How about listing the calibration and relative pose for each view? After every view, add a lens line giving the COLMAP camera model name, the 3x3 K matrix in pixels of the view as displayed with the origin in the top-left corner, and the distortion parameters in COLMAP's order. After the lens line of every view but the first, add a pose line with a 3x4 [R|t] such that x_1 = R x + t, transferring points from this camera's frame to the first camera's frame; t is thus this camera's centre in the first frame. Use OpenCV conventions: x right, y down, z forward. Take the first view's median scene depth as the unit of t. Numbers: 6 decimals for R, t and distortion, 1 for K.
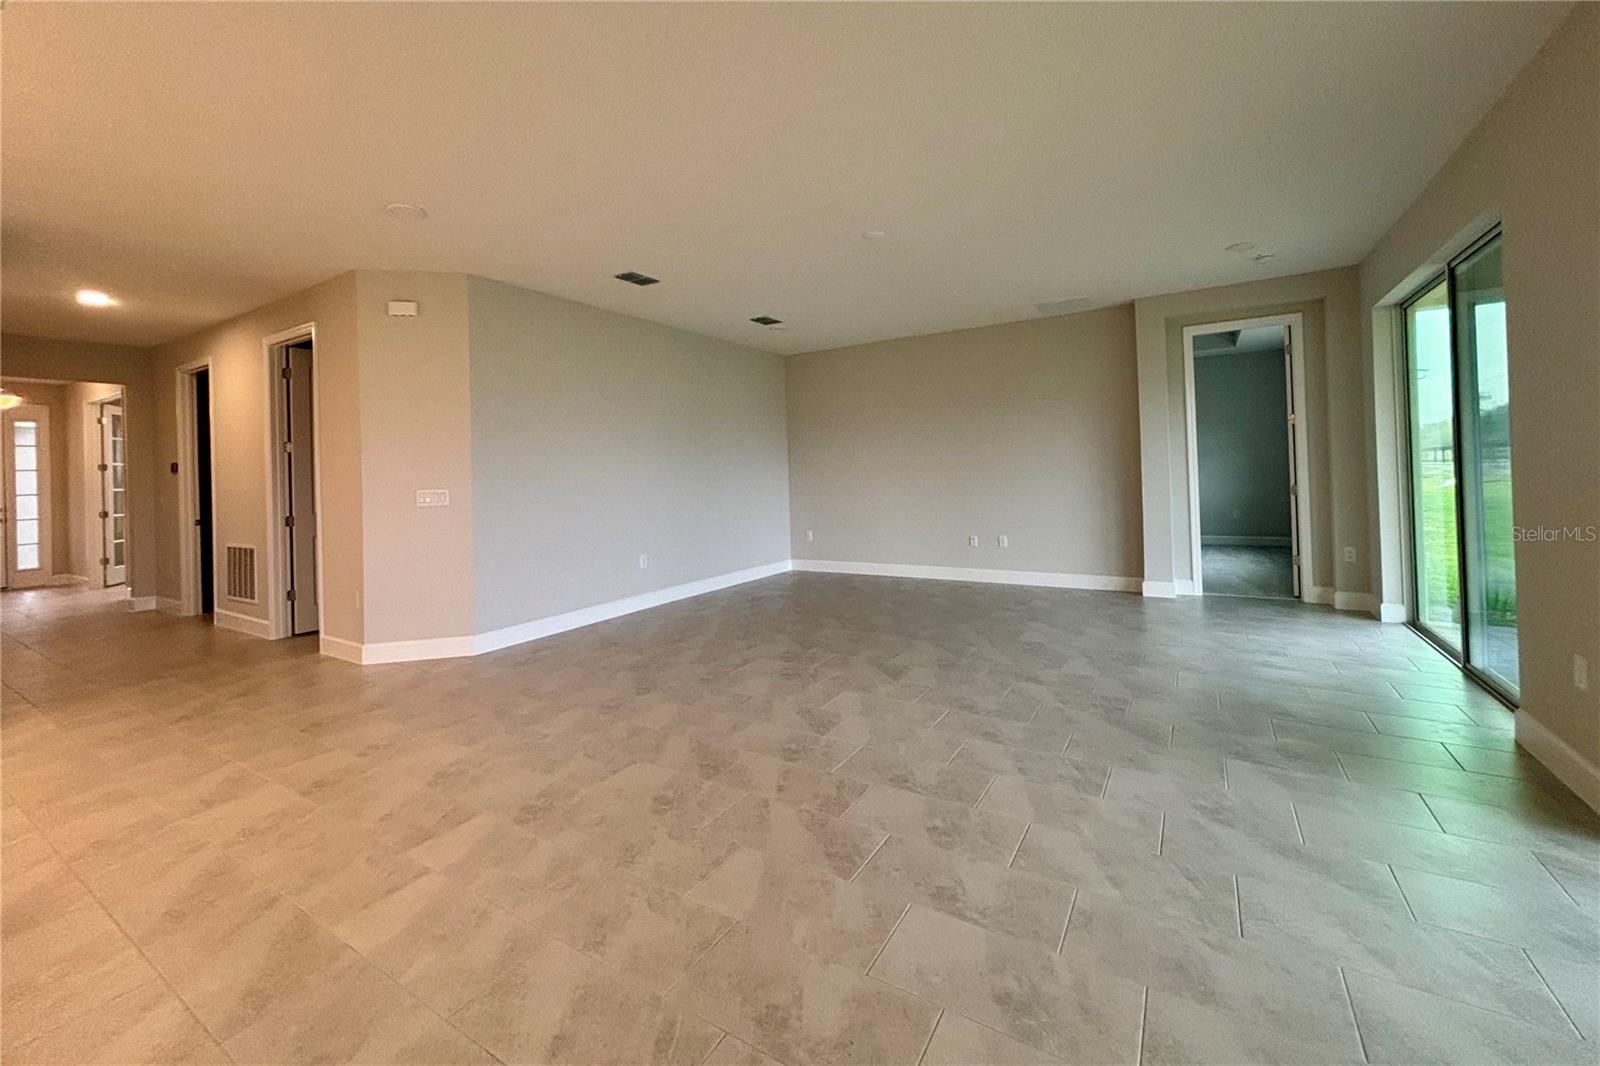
lens RADIAL K [[642.3, 0, 799.7], [0, 642.3, 469.3], [0, 0, 1]] dist [0.000165, 0.000338]
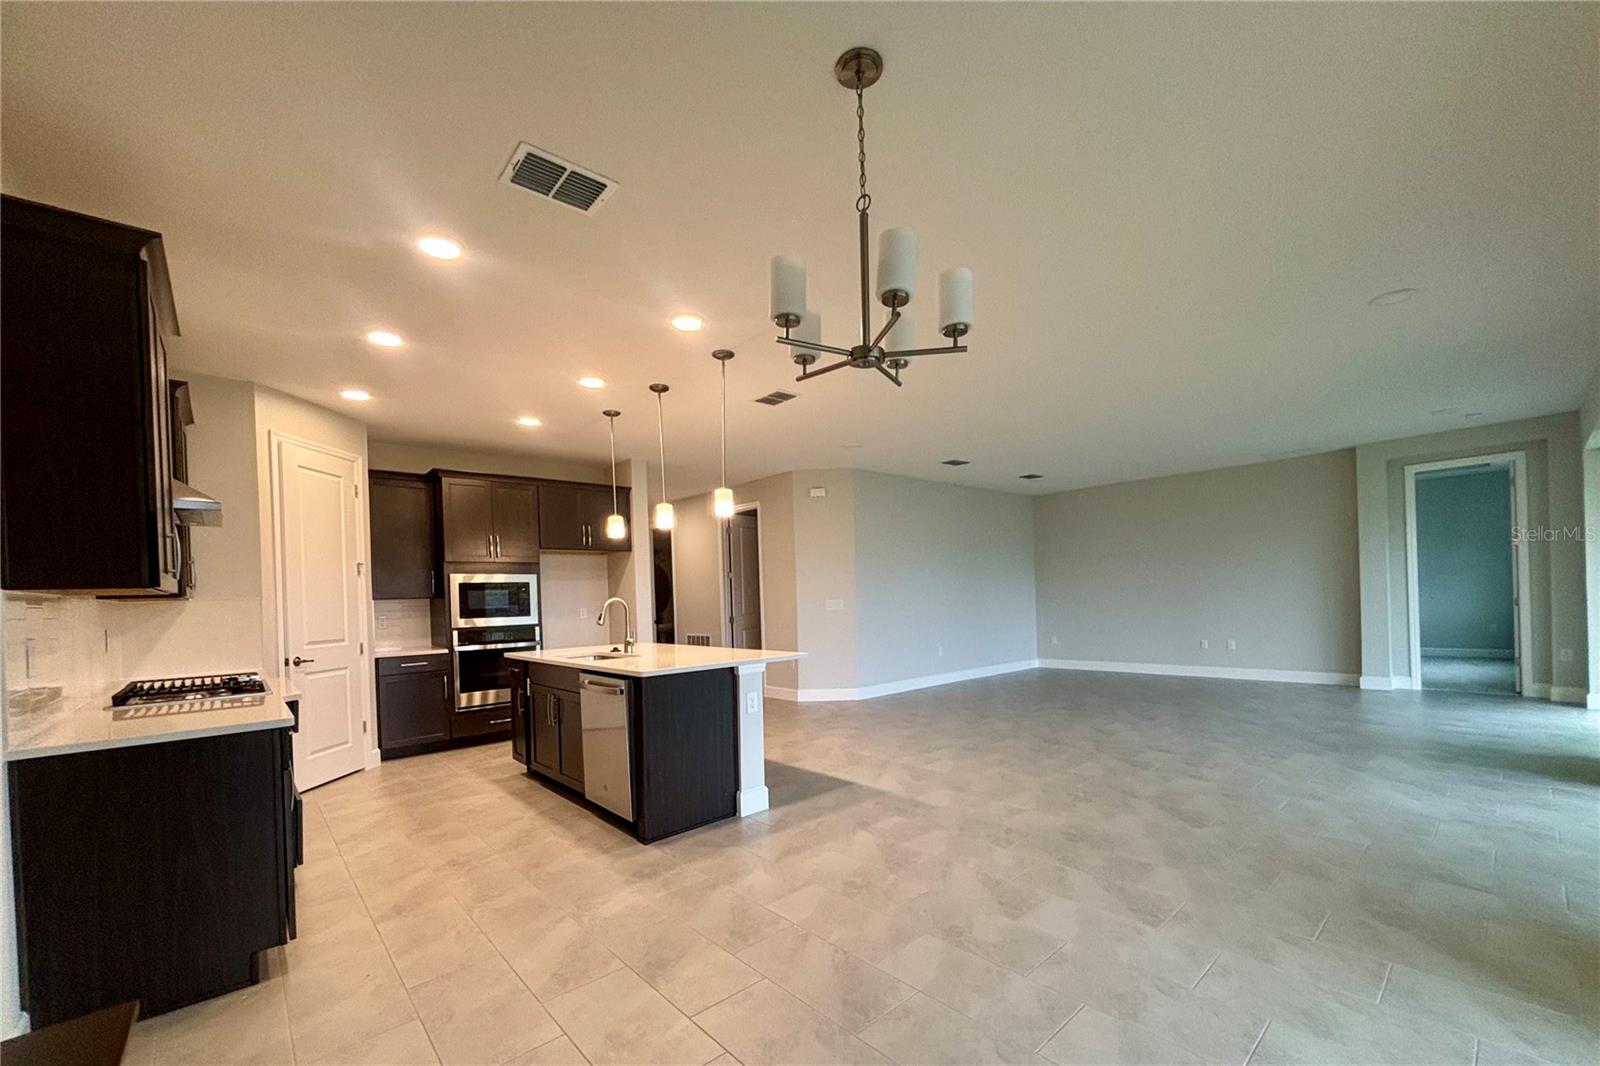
lens RADIAL K [[642.3, 0, 797.8], [0, 642.3, 599.4], [0, 0, 1]] dist [0.000165, 0.000338]
pose [[0.958368, -0.000377, -0.285534, -0.147583], [0.005011, 0.999867, 0.015496, 0.002925], [0.285491, -0.016282, 0.958243, -0.484396]]
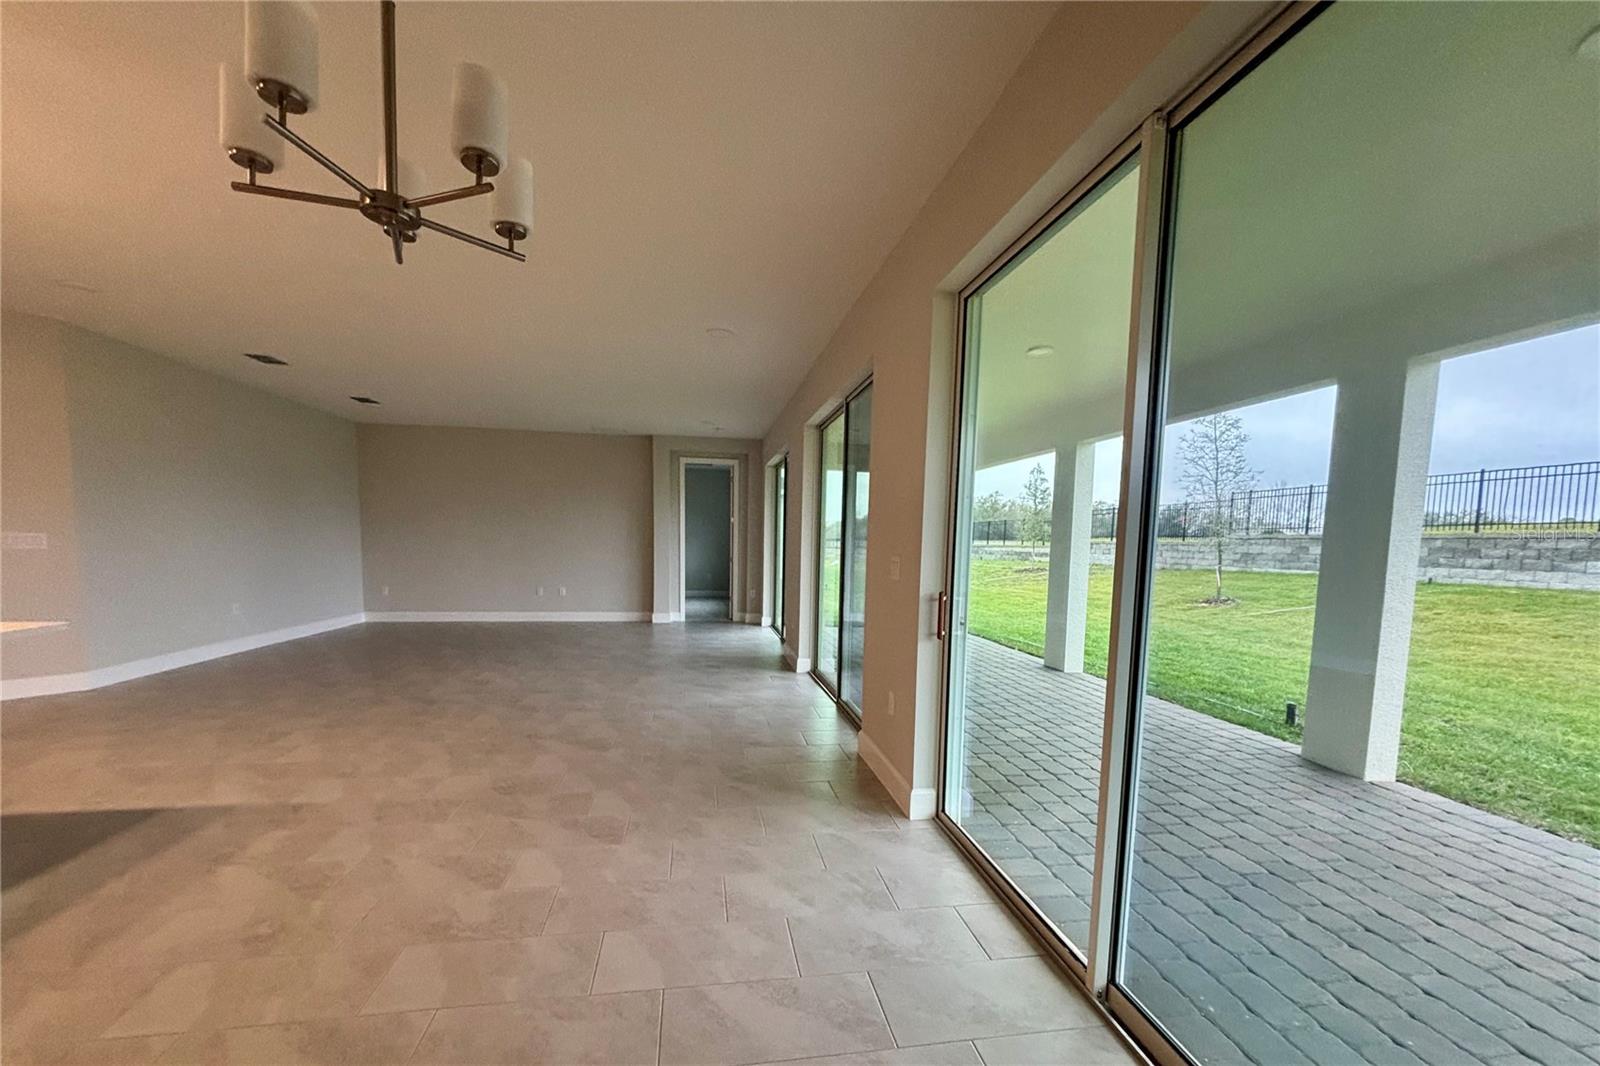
lens RADIAL K [[642.3, 0, 803.7], [0, 642.3, 601.5], [0, 0, 1]] dist [0.000165, 0.000338]
pose [[0.749740, -0.015864, 0.661542, -0.248451], [-0.046423, 0.995989, 0.076496, 0.003612], [-0.660102, -0.088063, 0.745996, -0.451502]]
